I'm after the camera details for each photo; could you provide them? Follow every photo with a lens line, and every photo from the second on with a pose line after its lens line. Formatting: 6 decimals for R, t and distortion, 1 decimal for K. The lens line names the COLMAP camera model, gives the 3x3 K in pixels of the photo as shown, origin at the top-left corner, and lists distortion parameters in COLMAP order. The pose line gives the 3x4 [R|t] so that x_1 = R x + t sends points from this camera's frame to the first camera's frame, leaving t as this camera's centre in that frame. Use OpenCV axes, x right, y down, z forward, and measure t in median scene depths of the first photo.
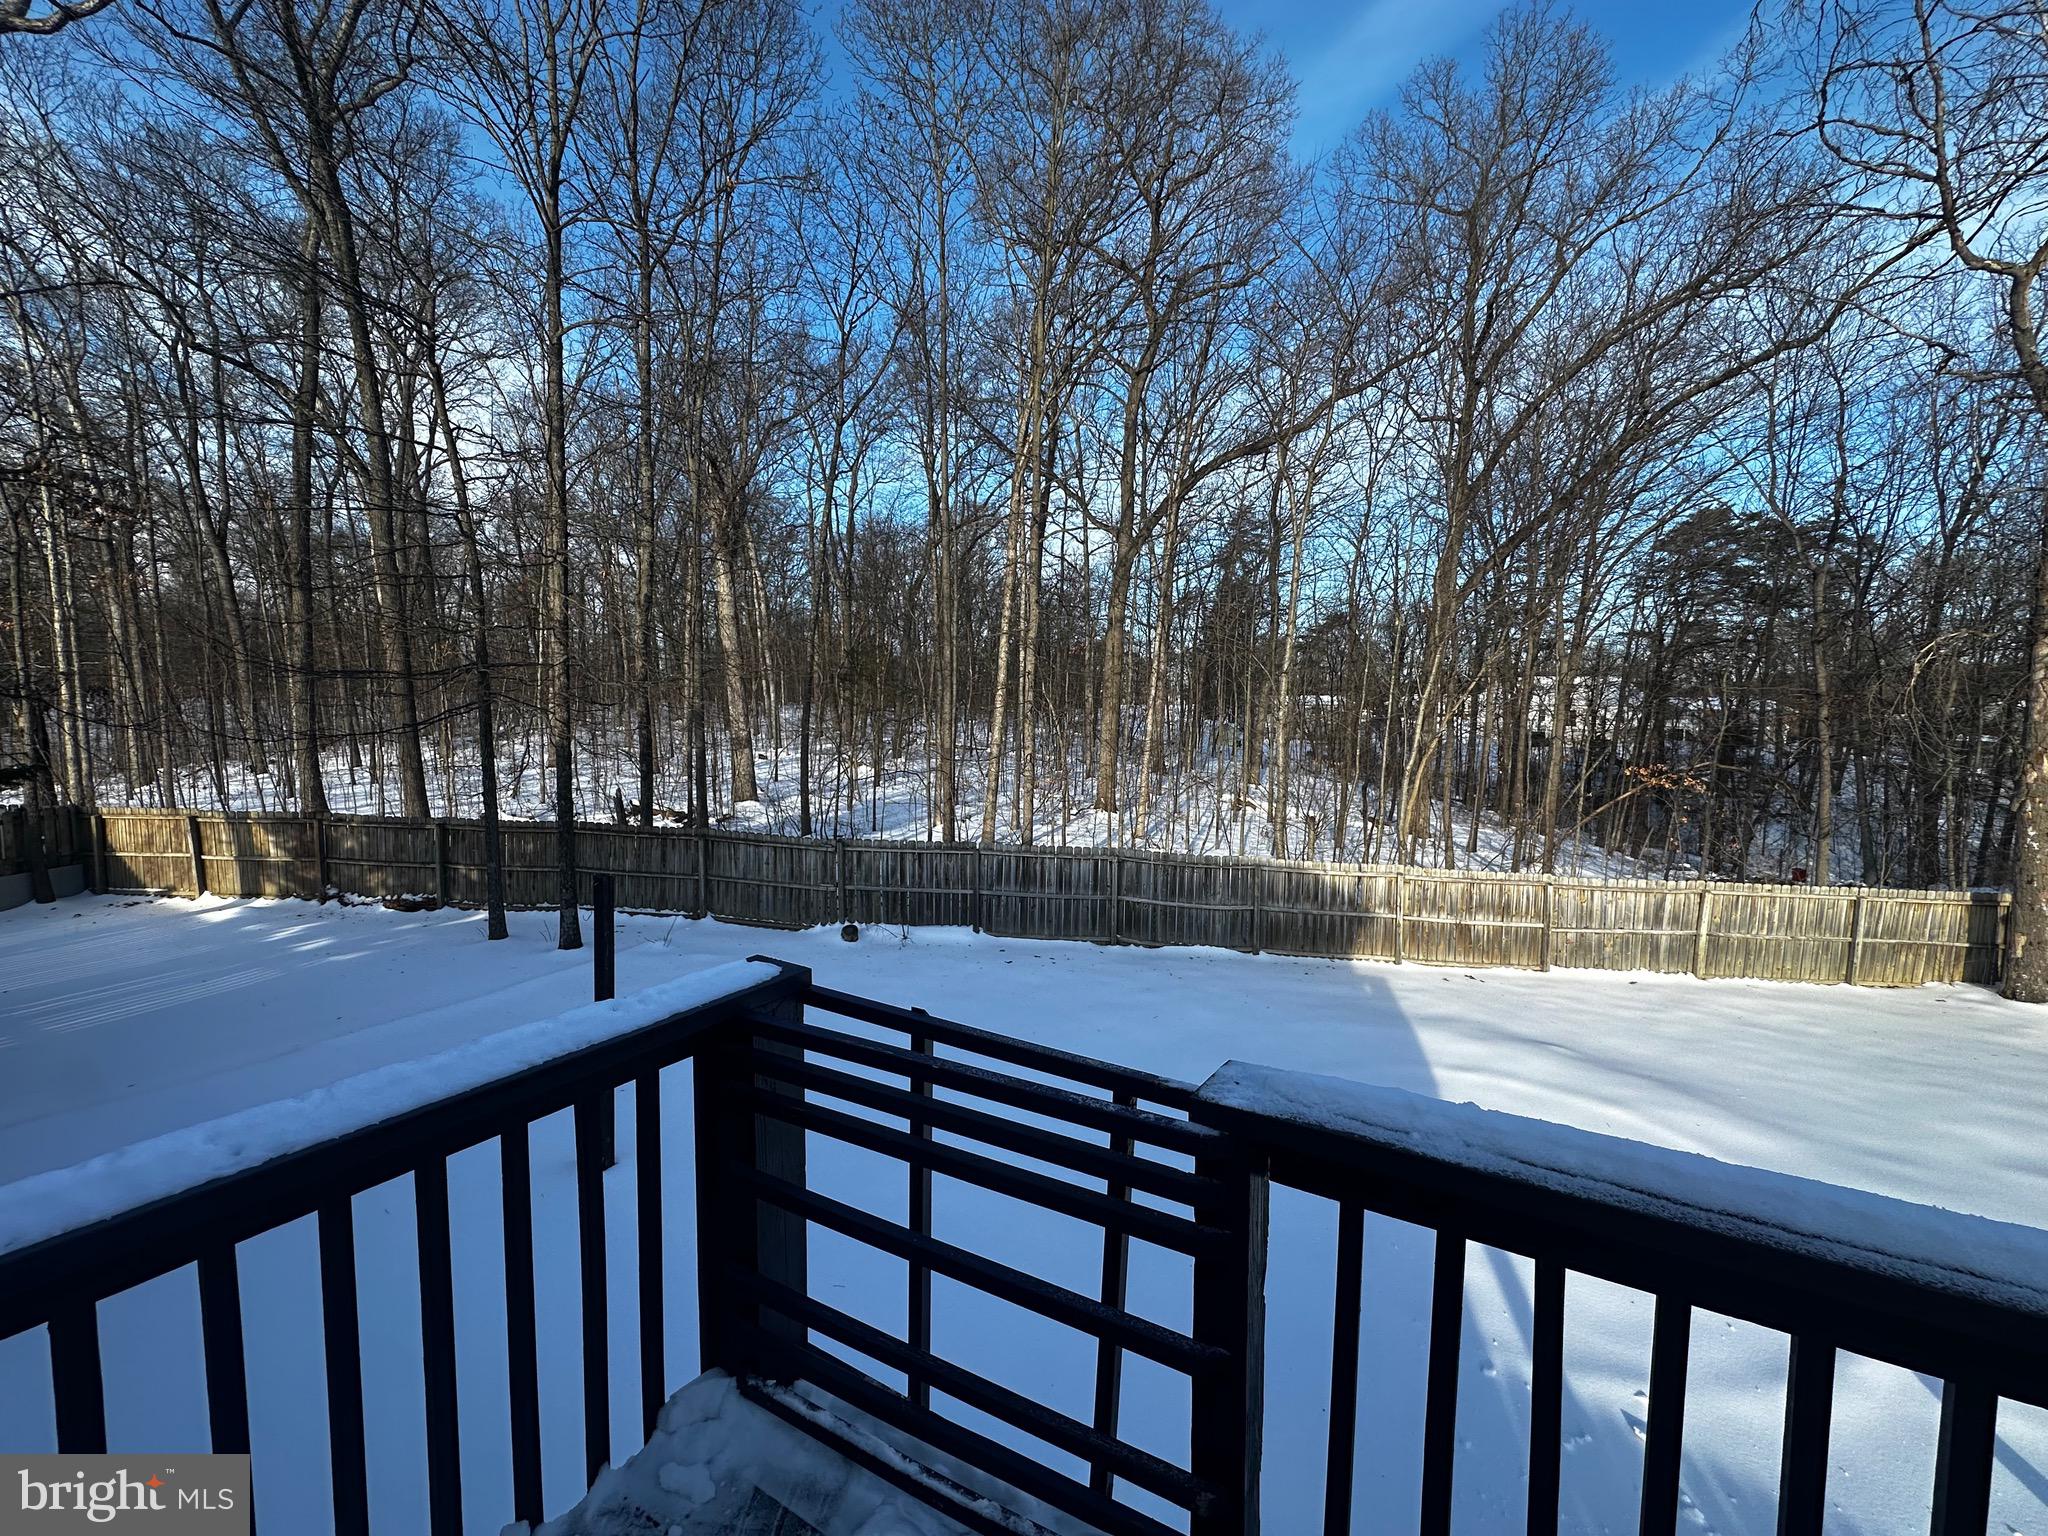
lens RADIAL K [[811.8, 0, 1033.3], [0, 811.8, 759.5], [0, 0, 1]] dist [-0.003780, 0.001035]
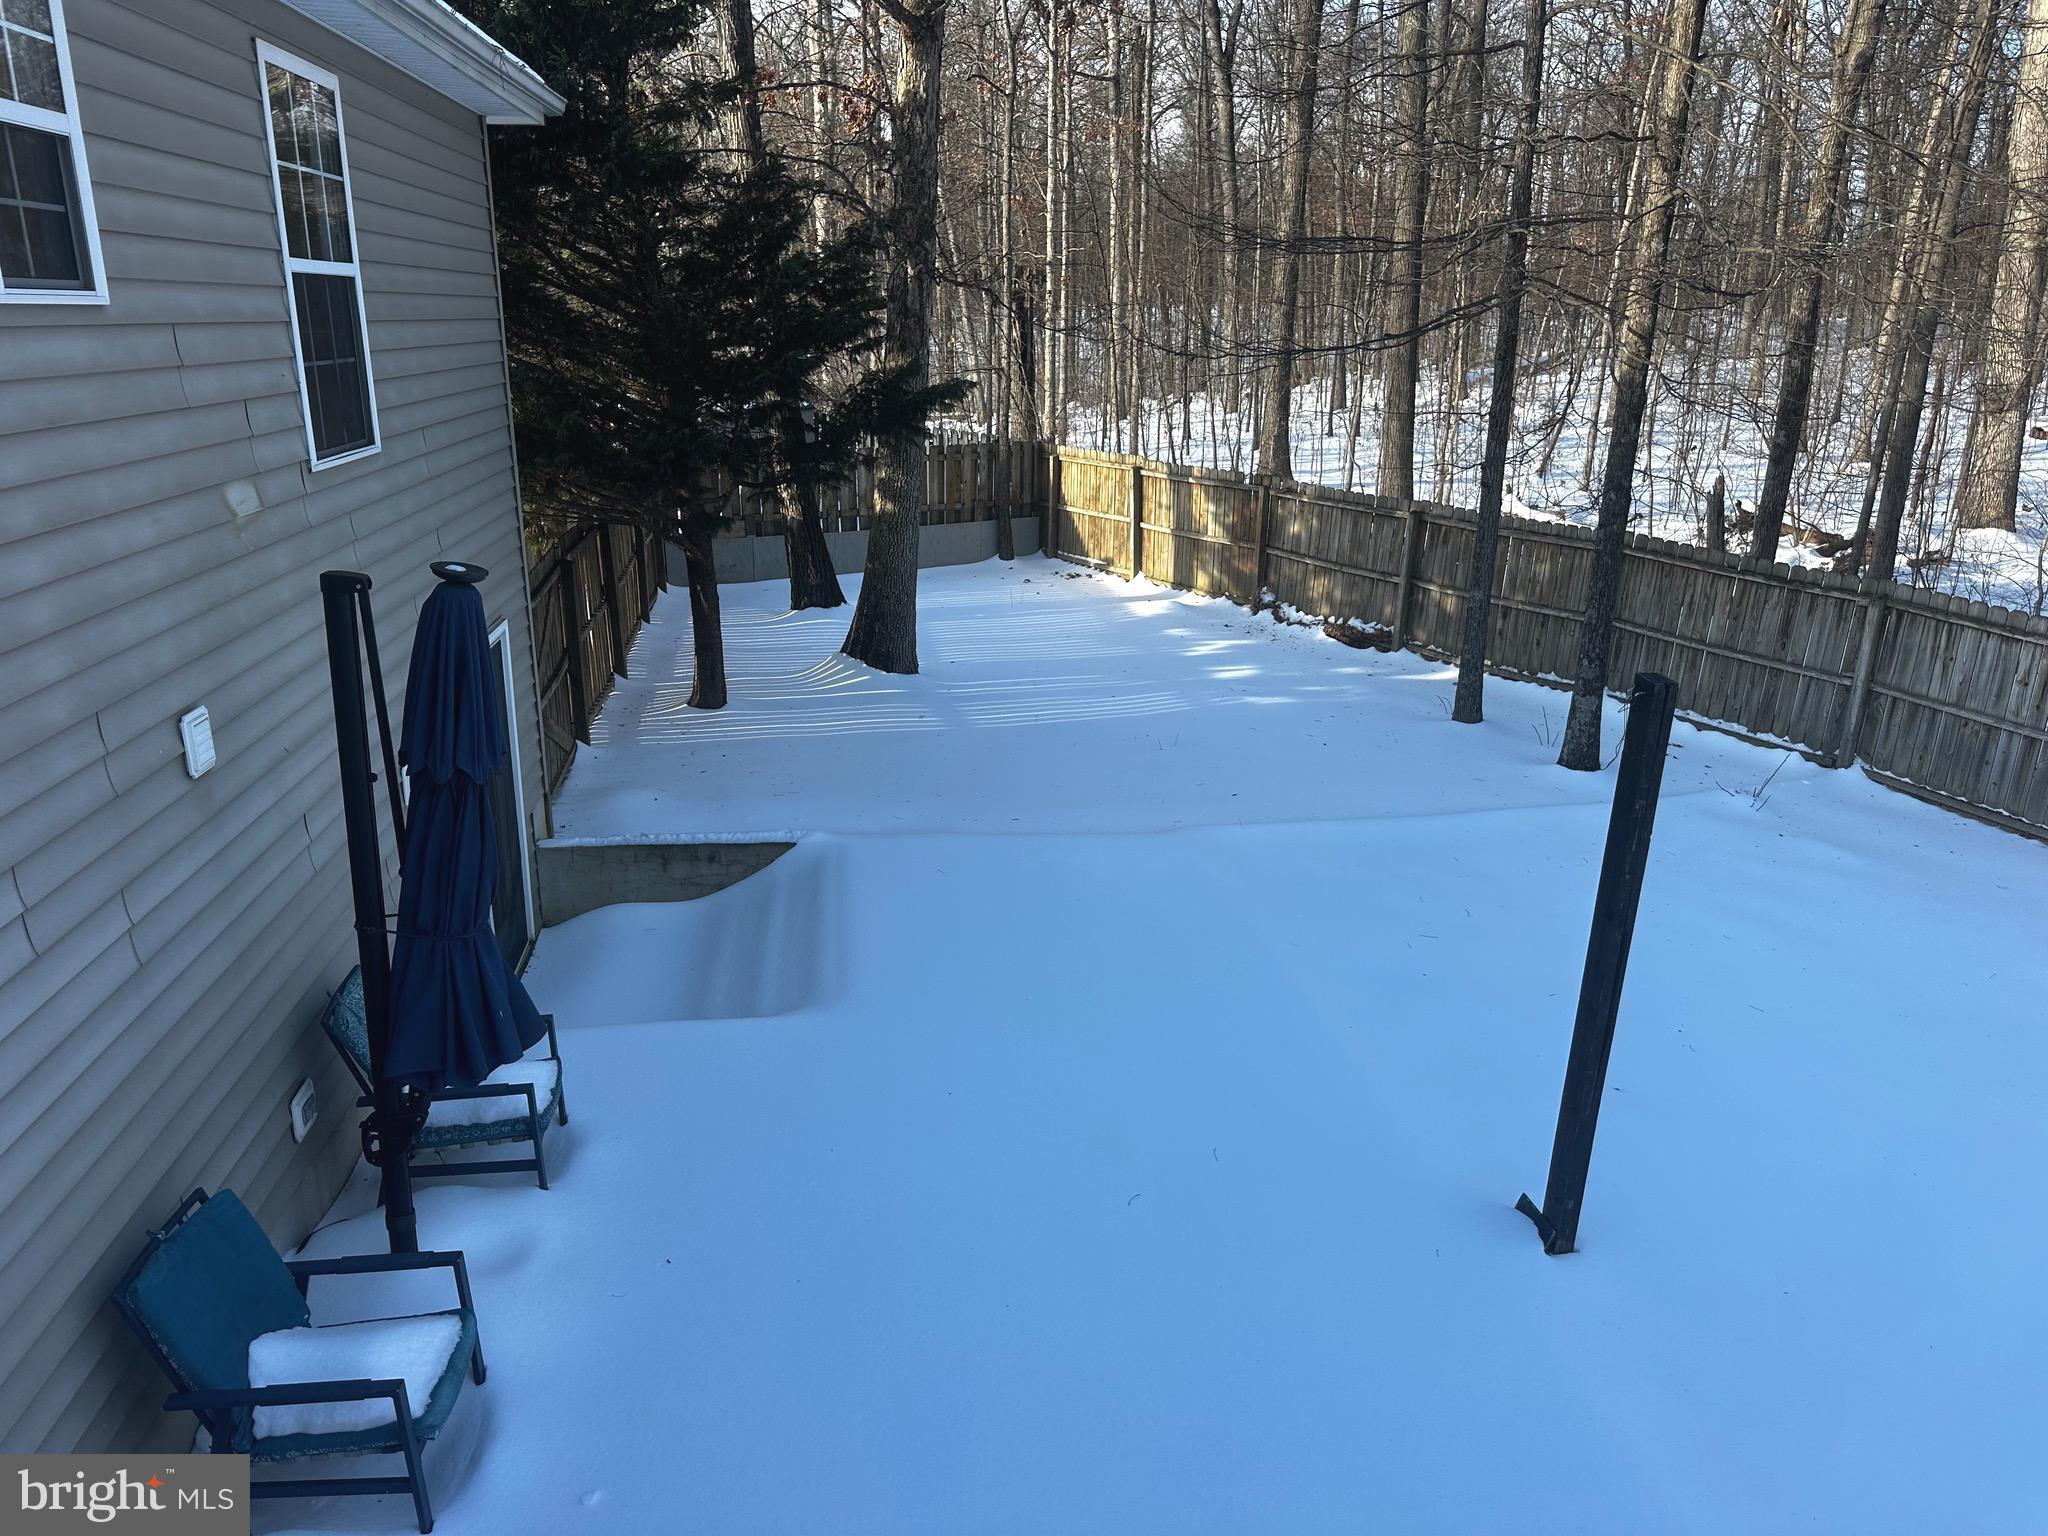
lens RADIAL K [[1411.6, 0, 1014.3], [0, 1411.6, 773.6], [0, 0, 1]] dist [0.094191, -0.107935]
pose [[0.602525, 0.248076, -0.758566, -0.055059], [-0.061097, 0.962012, 0.266081, 0.002805], [0.795758, -0.113975, 0.594793, 0.101216]]
